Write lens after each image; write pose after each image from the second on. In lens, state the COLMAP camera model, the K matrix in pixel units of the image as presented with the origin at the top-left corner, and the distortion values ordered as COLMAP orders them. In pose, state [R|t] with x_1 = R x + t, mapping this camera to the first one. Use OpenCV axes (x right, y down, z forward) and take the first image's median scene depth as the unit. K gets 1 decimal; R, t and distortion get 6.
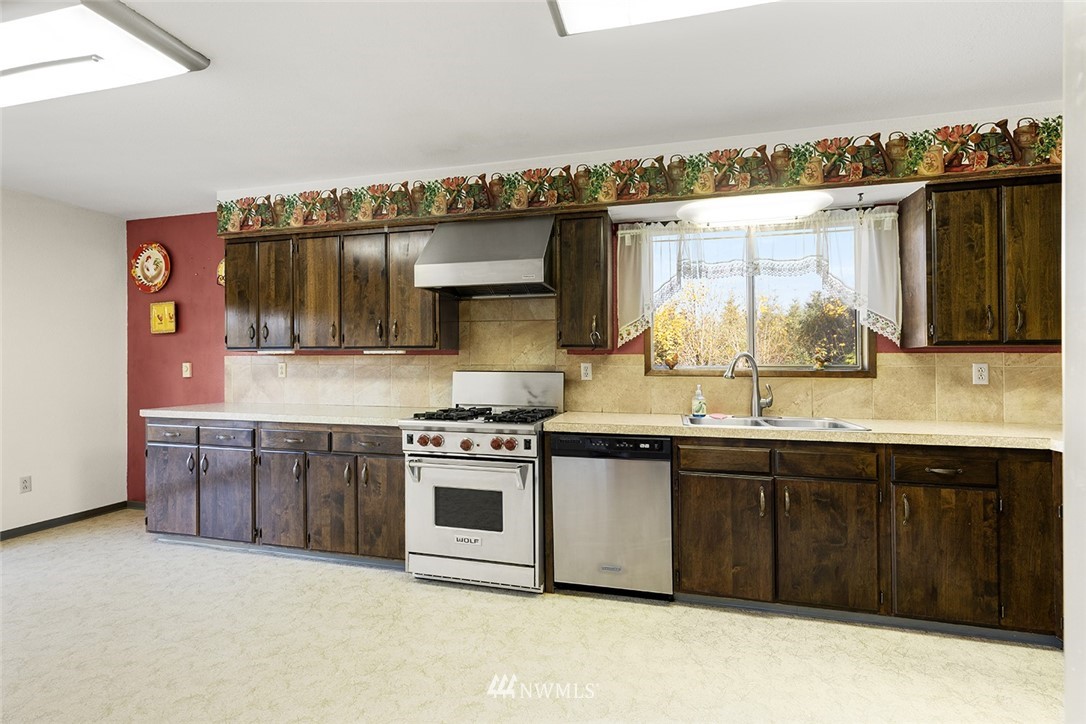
lens RADIAL K [[492.2, 0, 542.3], [0, 492.2, 369.1], [0, 0, 1]] dist [0.006177, -0.001051]
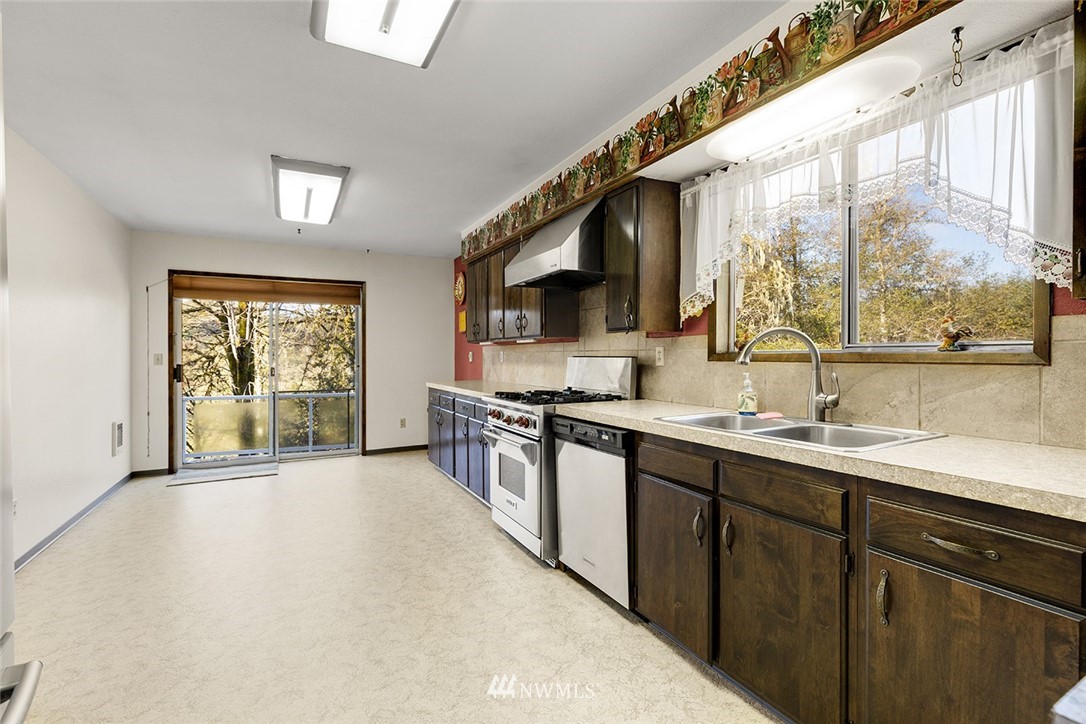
lens RADIAL K [[492.2, 0, 537.7], [0, 492.2, 364.9], [0, 0, 1]] dist [0.006177, -0.001051]
pose [[0.665813, 0.007573, -0.746081, 0.737761], [0.005334, 0.999875, 0.014909, 0.007183], [0.746100, -0.013906, 0.665689, 0.276627]]
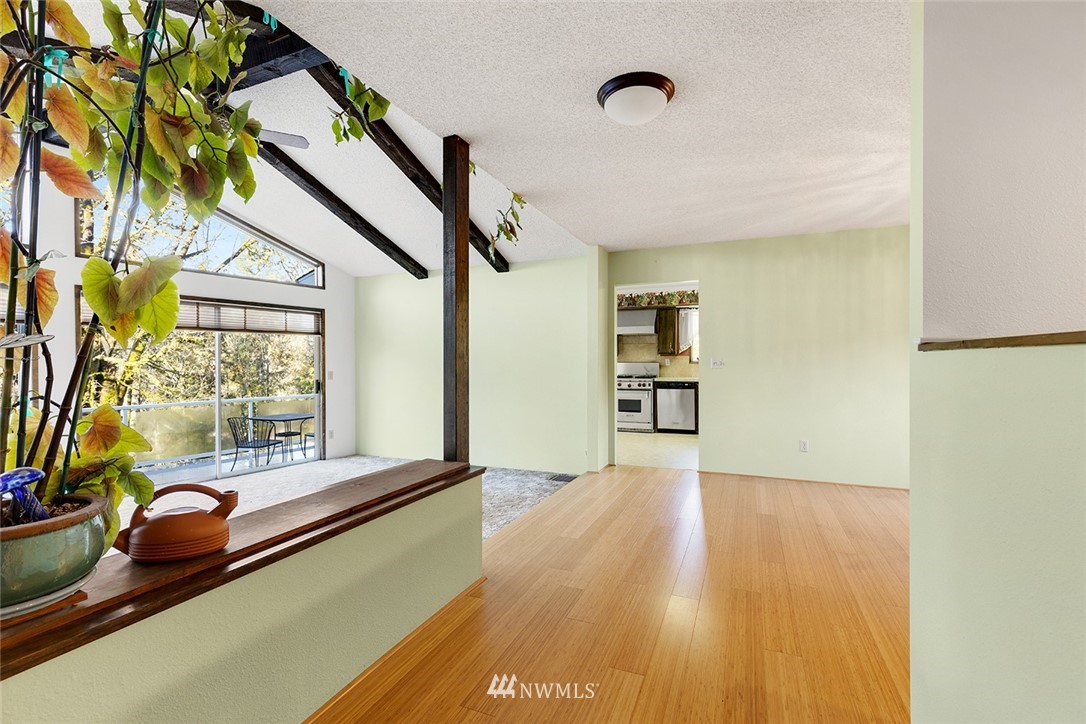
lens RADIAL K [[492.2, 0, 548.4], [0, 492.2, 372.6], [0, 0, 1]] dist [0.006177, -0.001051]
pose [[0.991152, 0.002070, -0.132712, -0.245295], [0.001053, 0.999724, 0.023456, -0.003704], [0.132724, -0.023389, 0.990877, -2.161278]]
